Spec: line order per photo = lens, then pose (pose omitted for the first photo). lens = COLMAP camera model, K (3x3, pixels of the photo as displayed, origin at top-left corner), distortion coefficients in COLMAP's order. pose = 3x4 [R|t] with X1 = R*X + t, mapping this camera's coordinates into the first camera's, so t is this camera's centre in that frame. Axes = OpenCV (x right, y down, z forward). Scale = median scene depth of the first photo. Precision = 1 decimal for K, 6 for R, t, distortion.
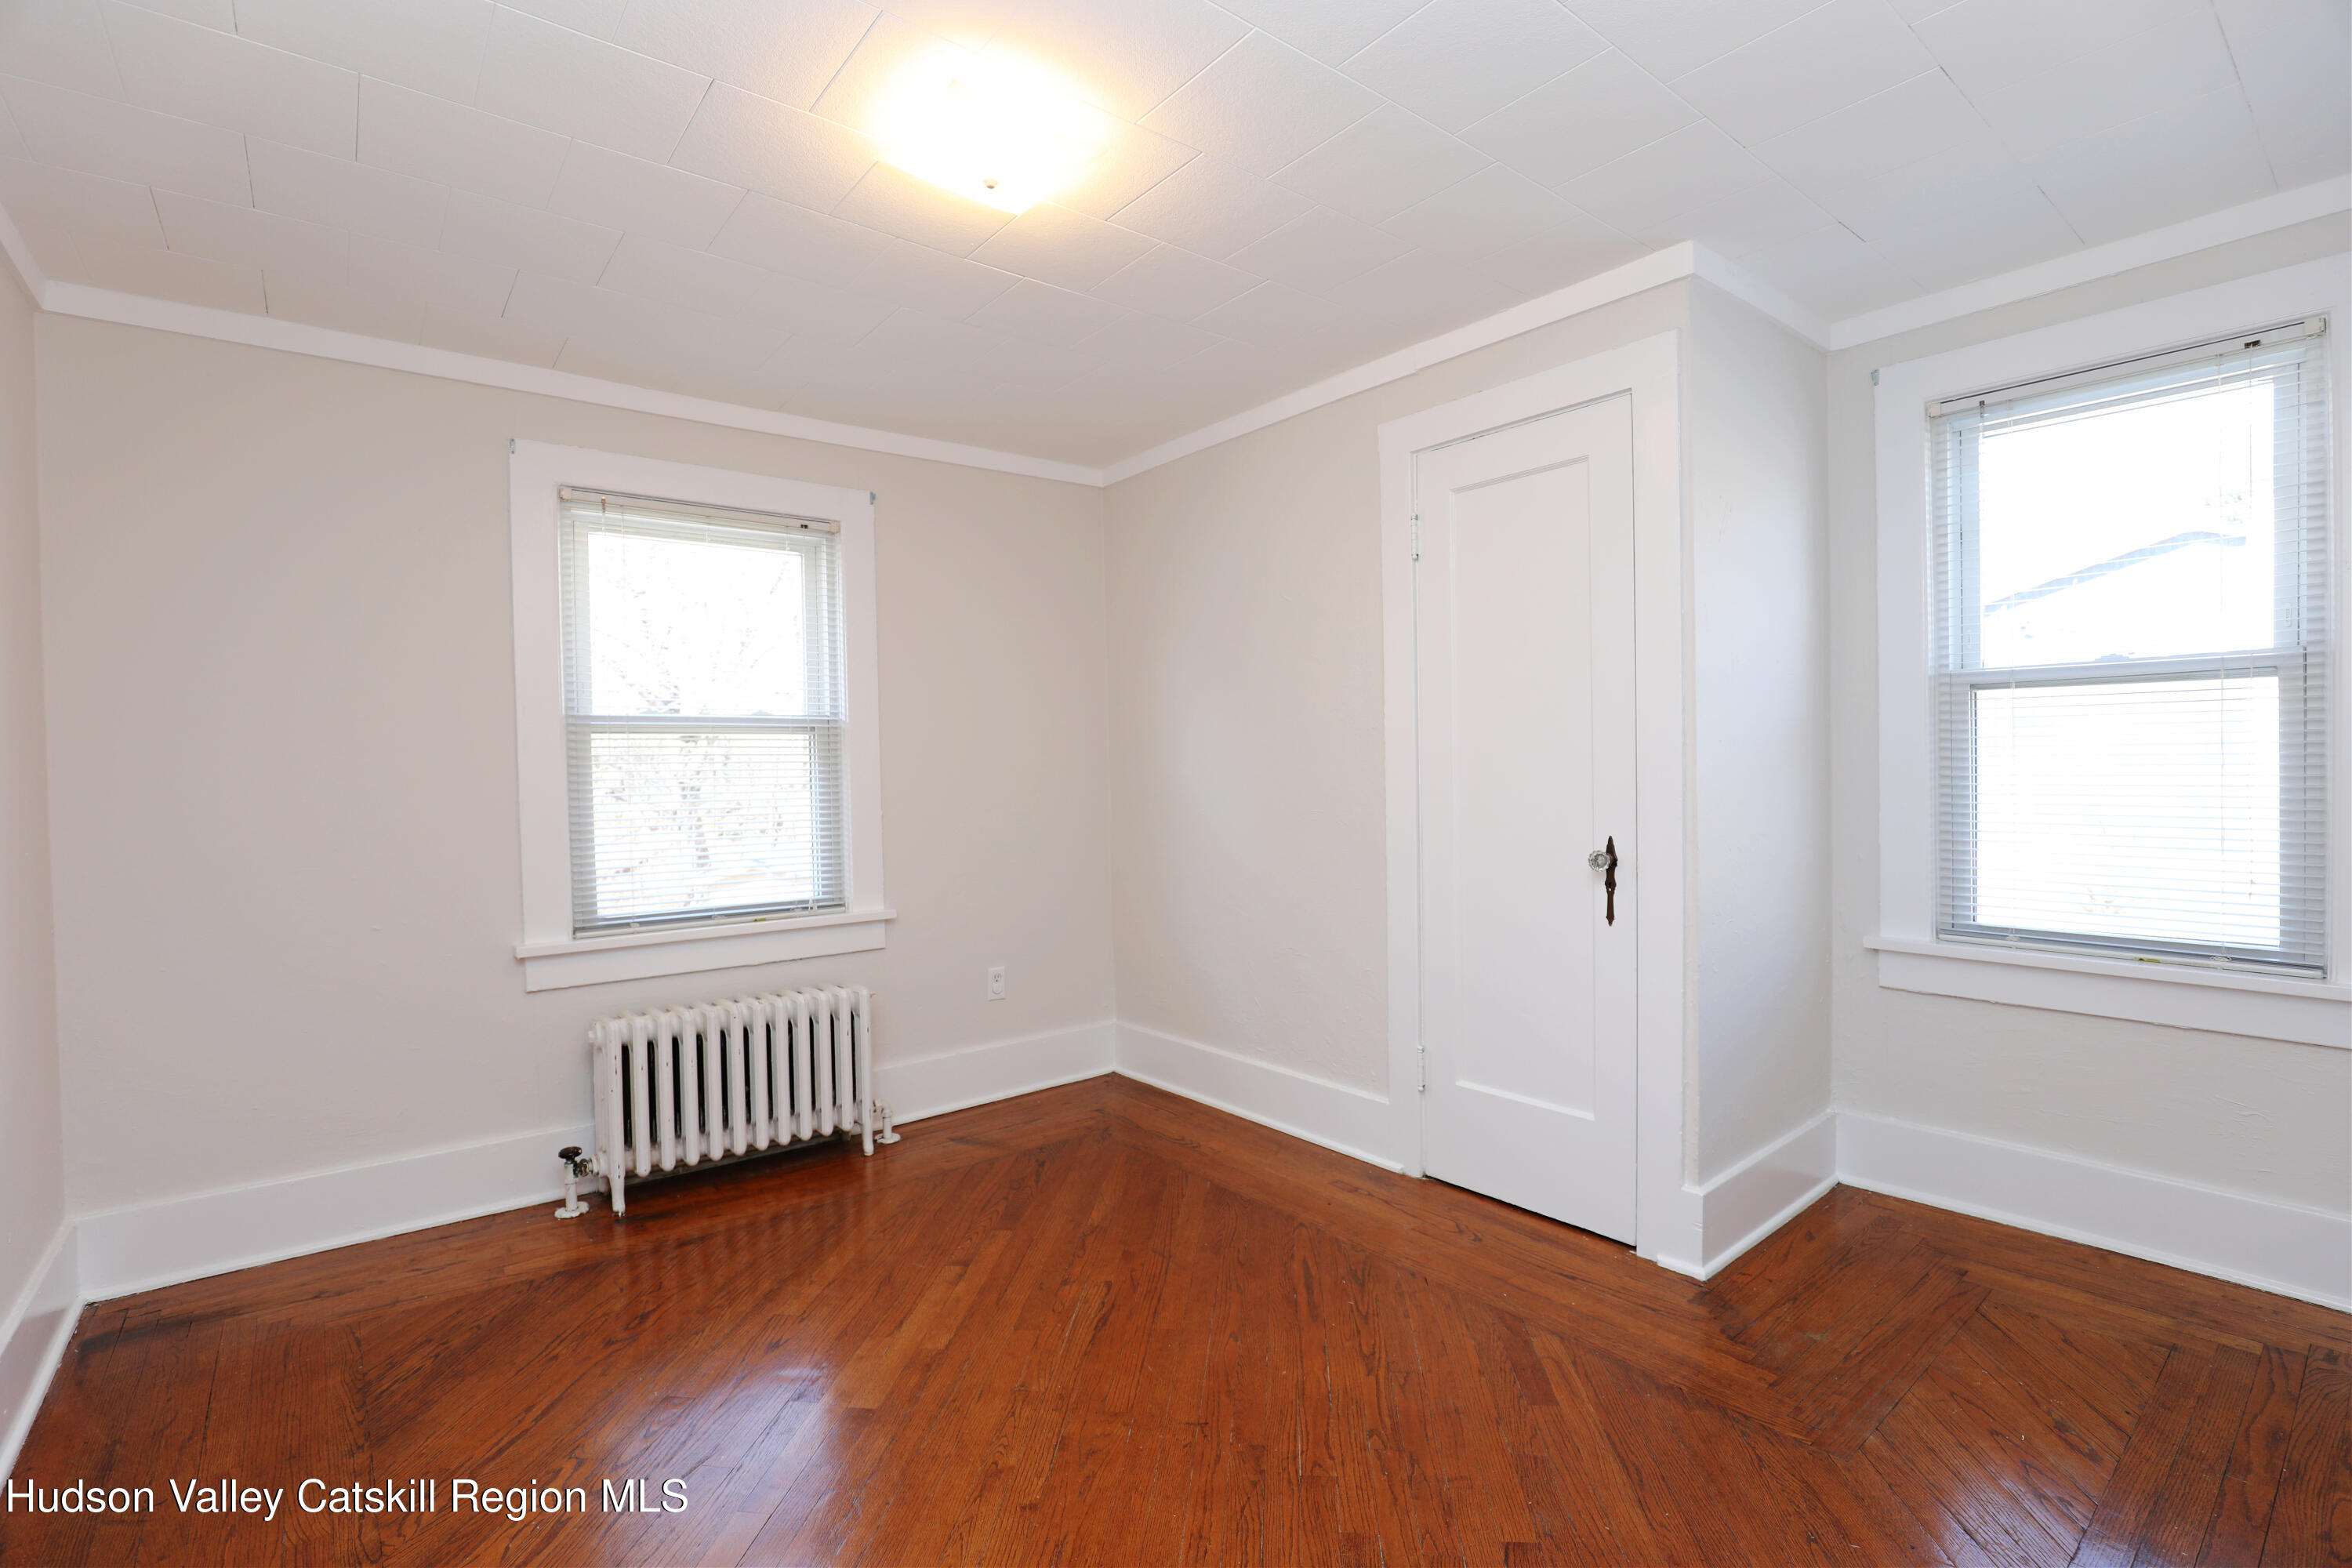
lens RADIAL K [[1075.6, 0, 1165.1], [0, 1075.6, 791.4], [0, 0, 1]] dist [-0.024139, -0.000386]
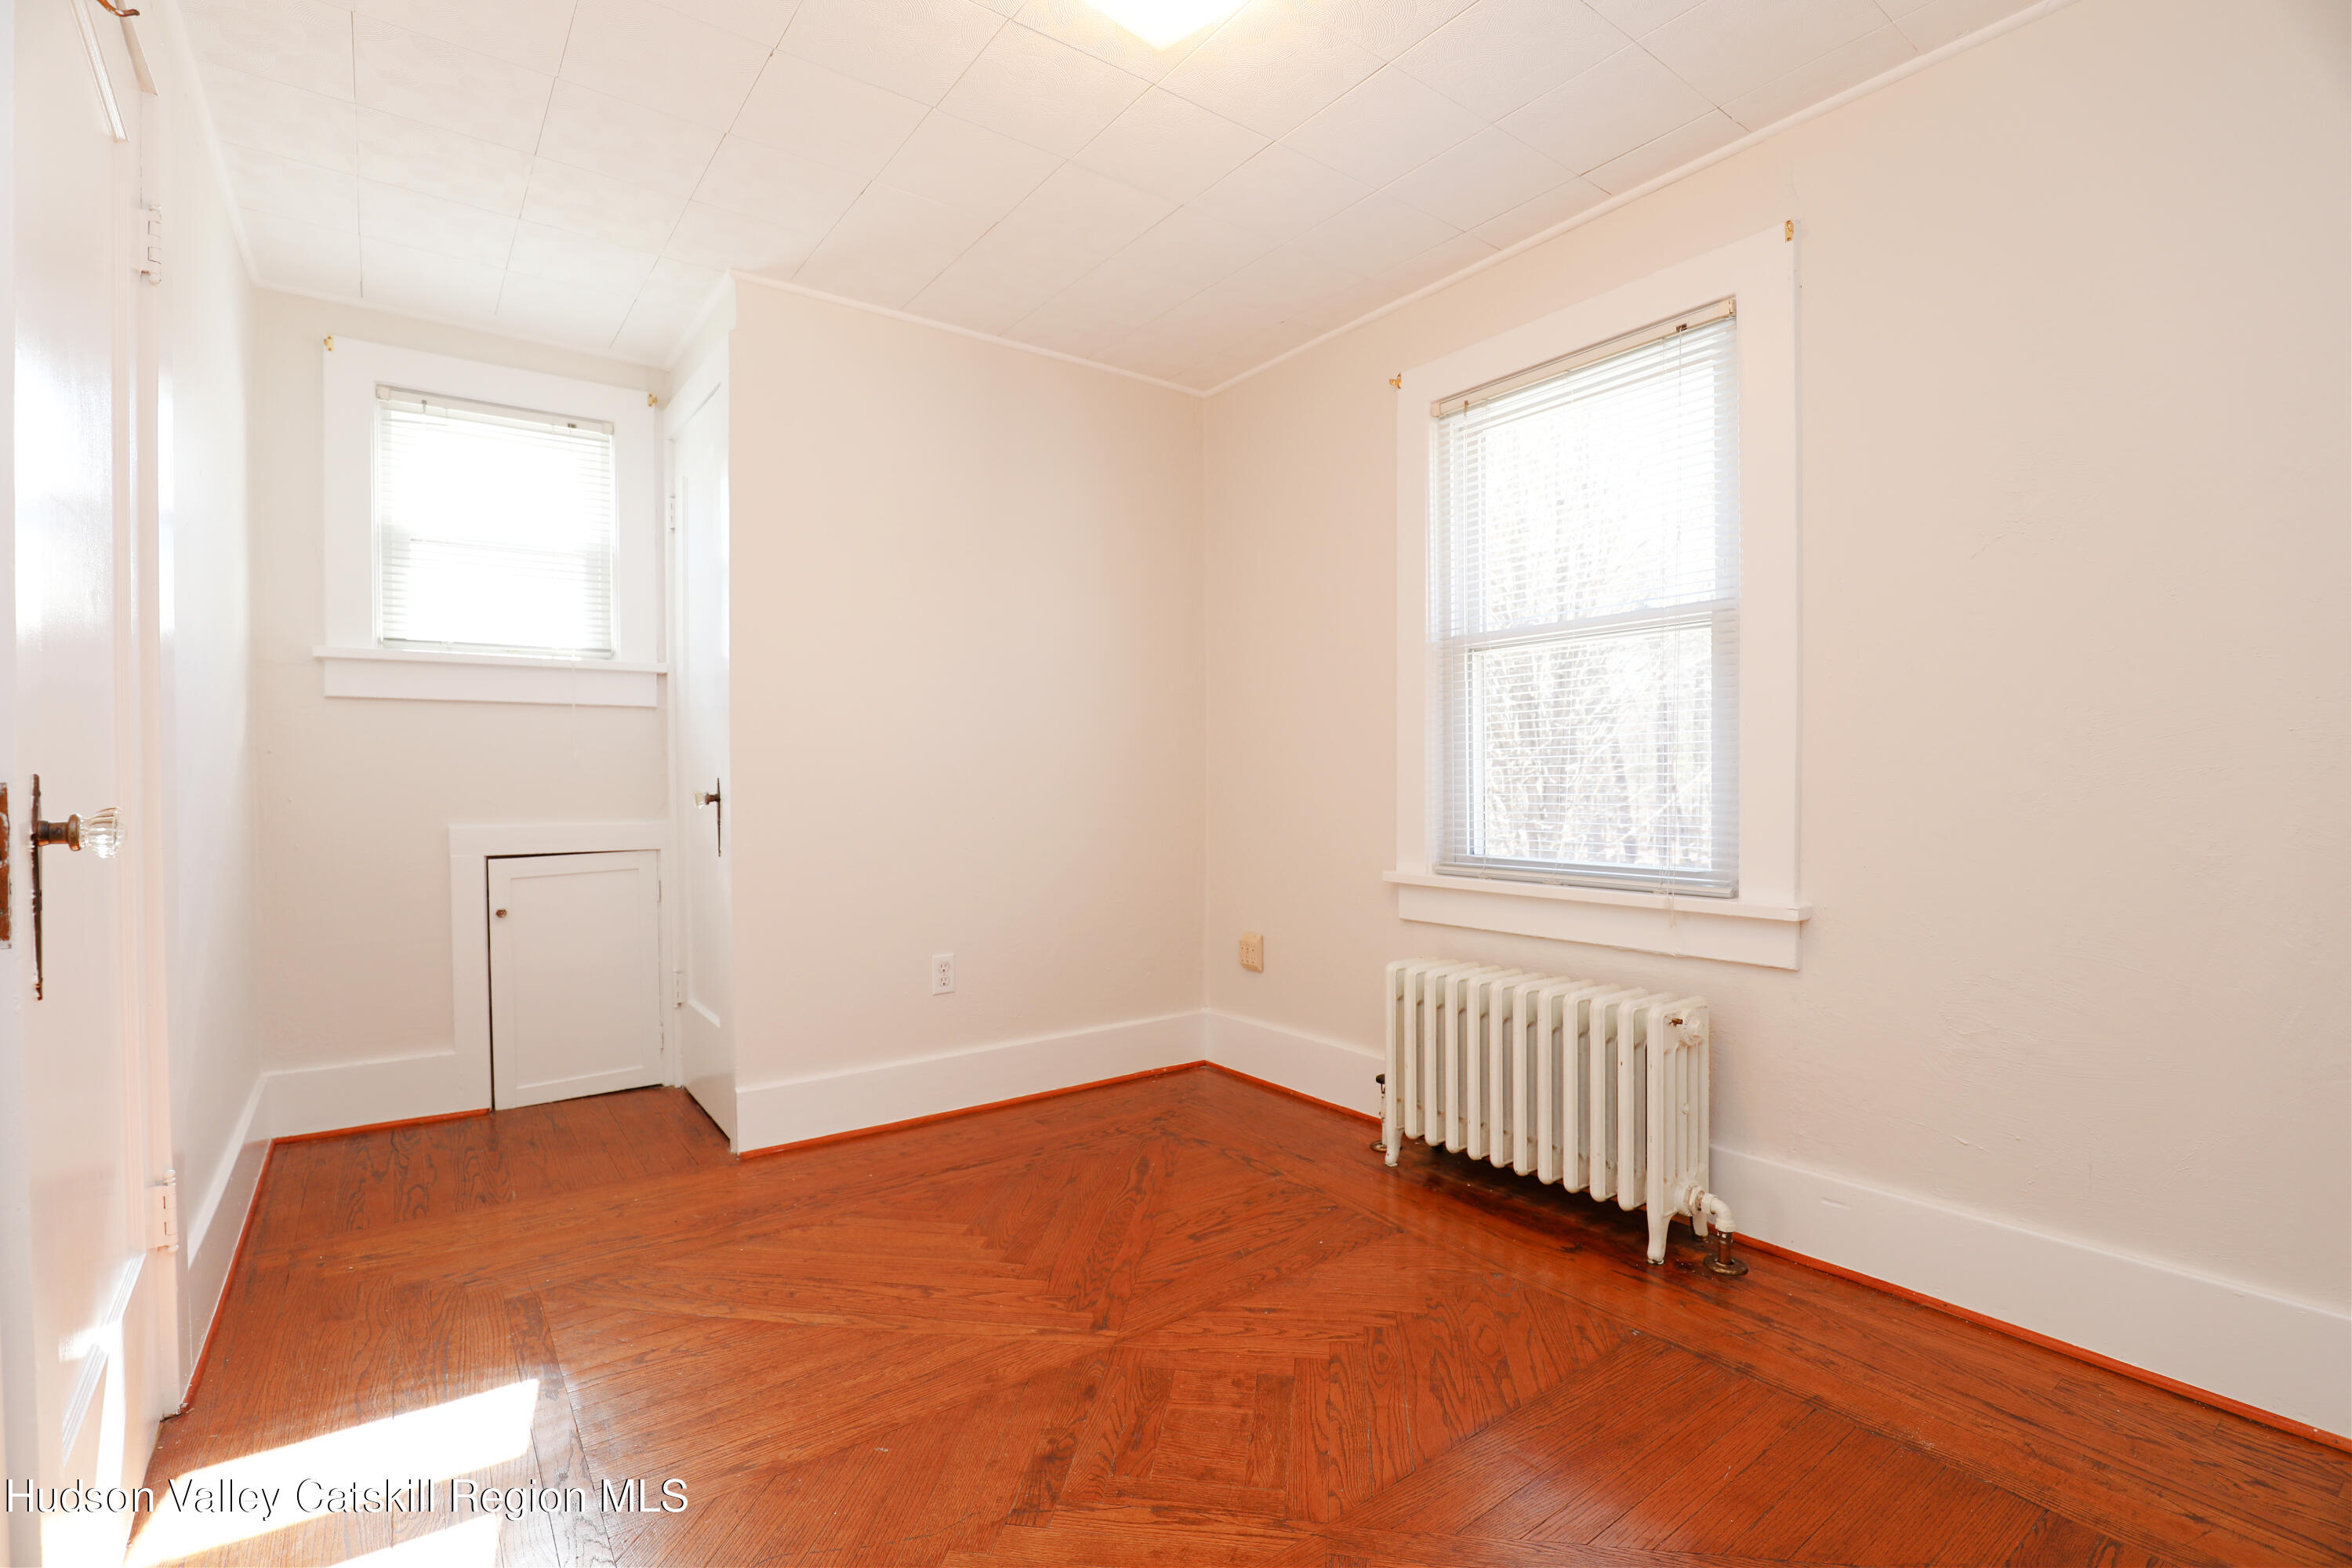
lens RADIAL K [[1075.6, 0, 1165.1], [0, 1075.6, 791.4], [0, 0, 1]] dist [-0.024139, -0.000386]
pose [[-0.028270, 0.015192, -0.999485, 0.382043], [-0.018124, 0.999712, 0.015708, 0.050468], [0.999436, 0.018558, -0.027987, 0.733383]]
